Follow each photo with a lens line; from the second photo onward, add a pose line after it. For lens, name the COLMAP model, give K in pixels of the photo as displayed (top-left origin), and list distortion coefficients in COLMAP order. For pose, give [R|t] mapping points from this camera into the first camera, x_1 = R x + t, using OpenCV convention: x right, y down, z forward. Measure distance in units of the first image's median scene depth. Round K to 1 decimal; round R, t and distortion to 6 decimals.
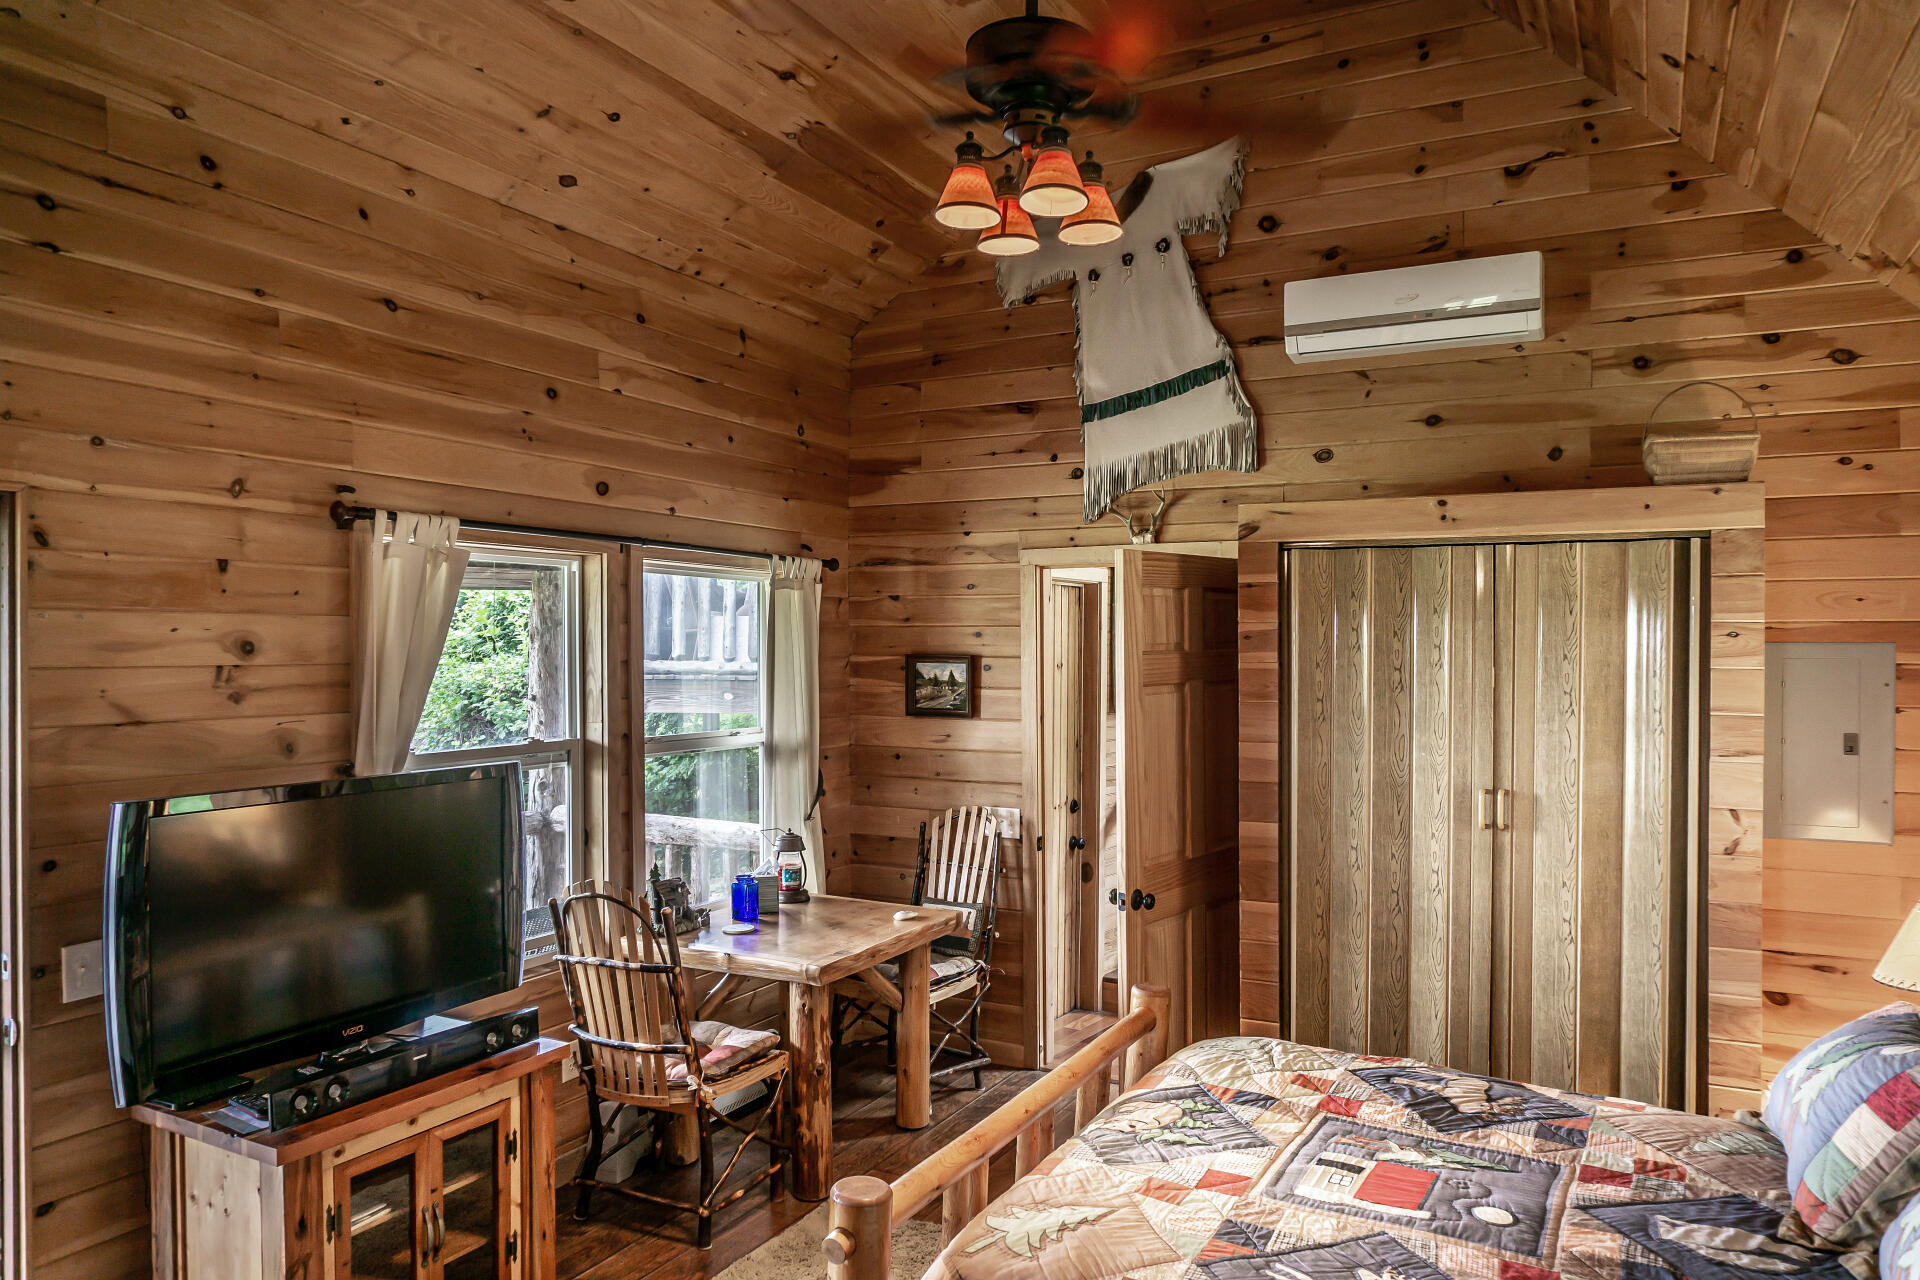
lens RADIAL K [[1313.8, 0, 960.8], [0, 1313.8, 655.1], [0, 0, 1]] dist [-0.017643, -0.001330]
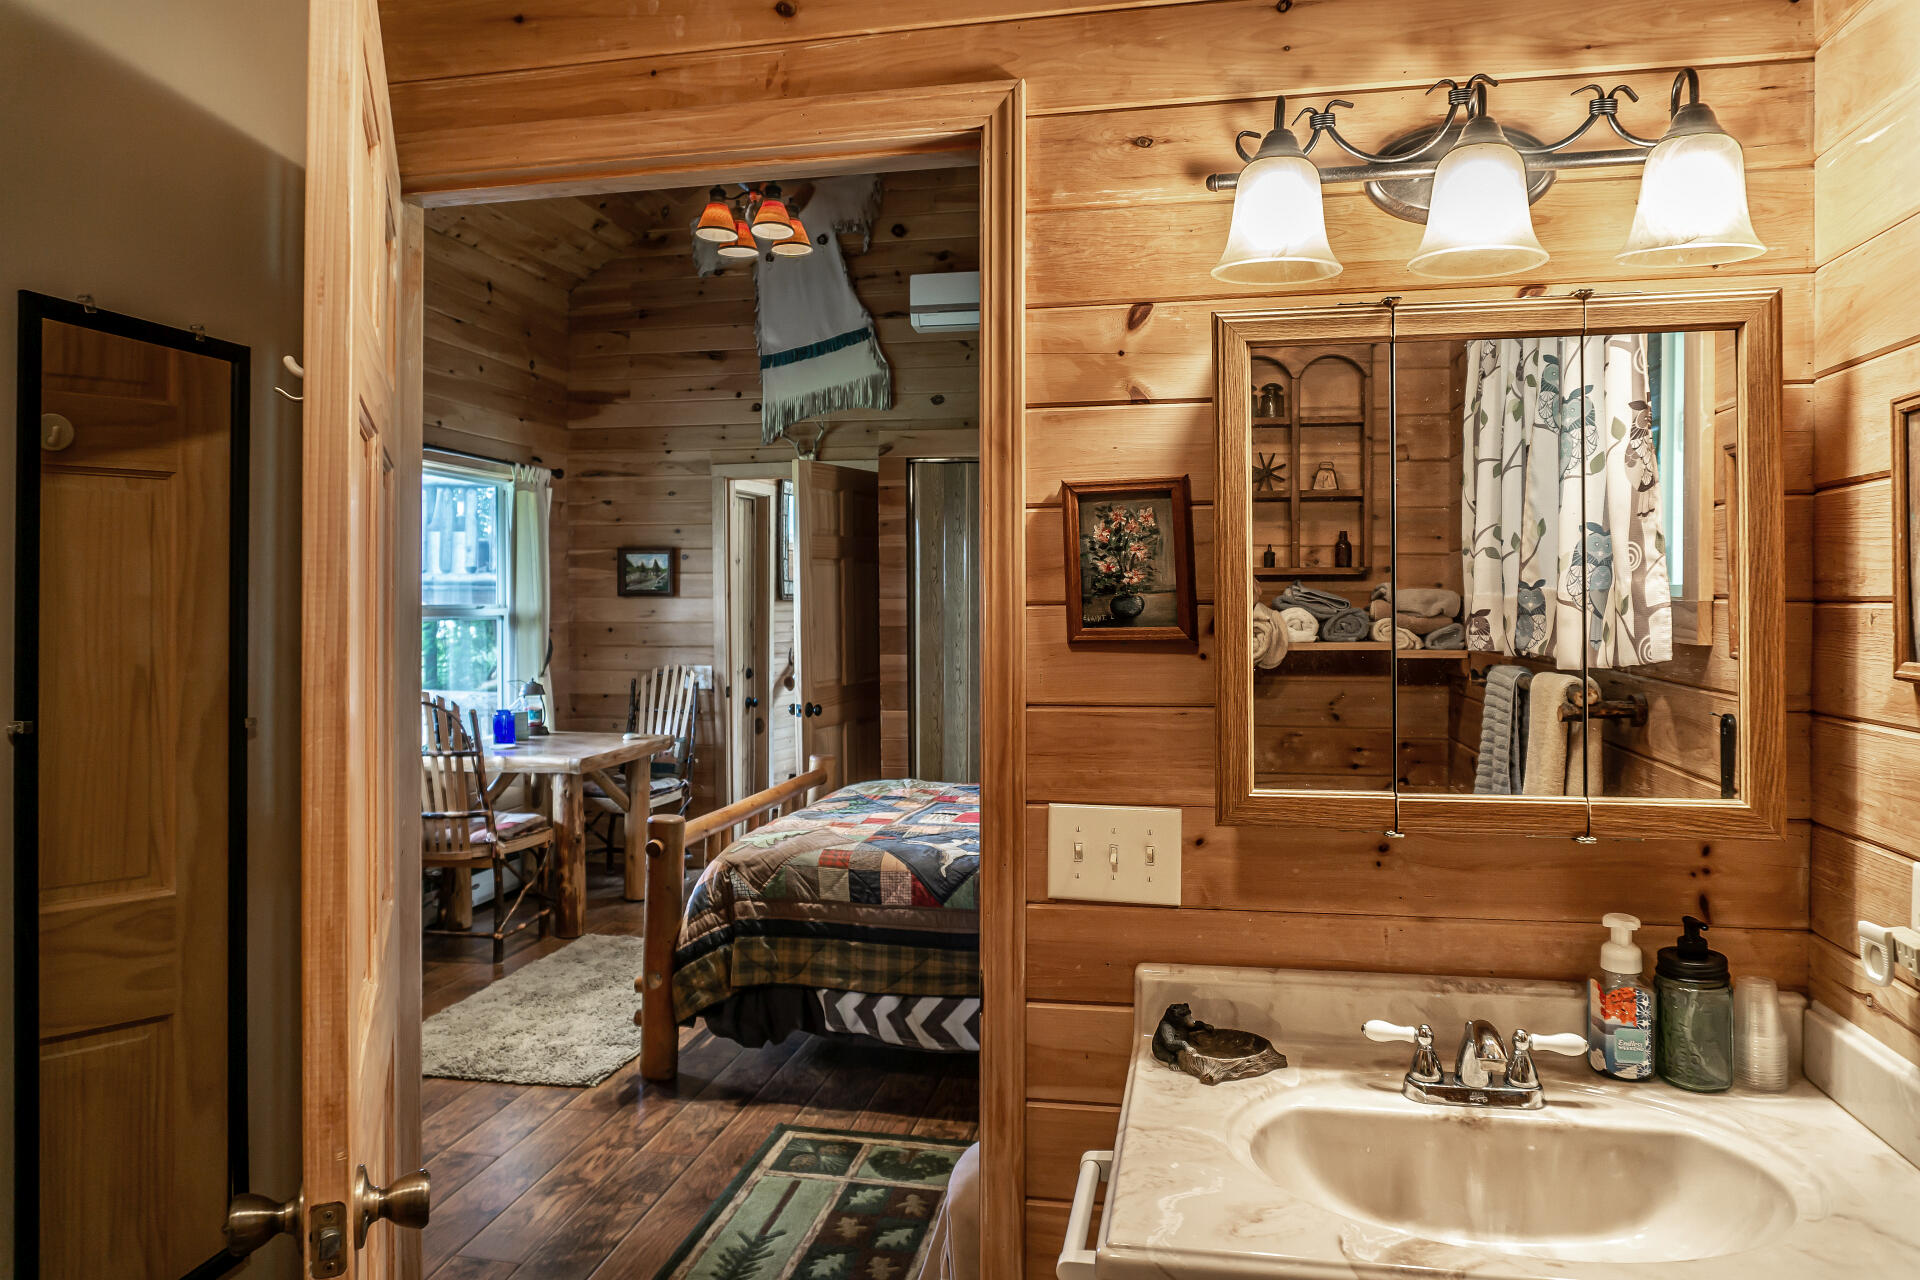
lens RADIAL K [[1313.8, 0, 964.3], [0, 1313.8, 620.7], [0, 0, 1]] dist [-0.017643, -0.001330]
pose [[0.960689, -0.006400, 0.277555, -0.081255], [0.003485, 0.999933, 0.010995, 0.064138], [-0.277606, -0.009595, 0.960647, -0.334825]]
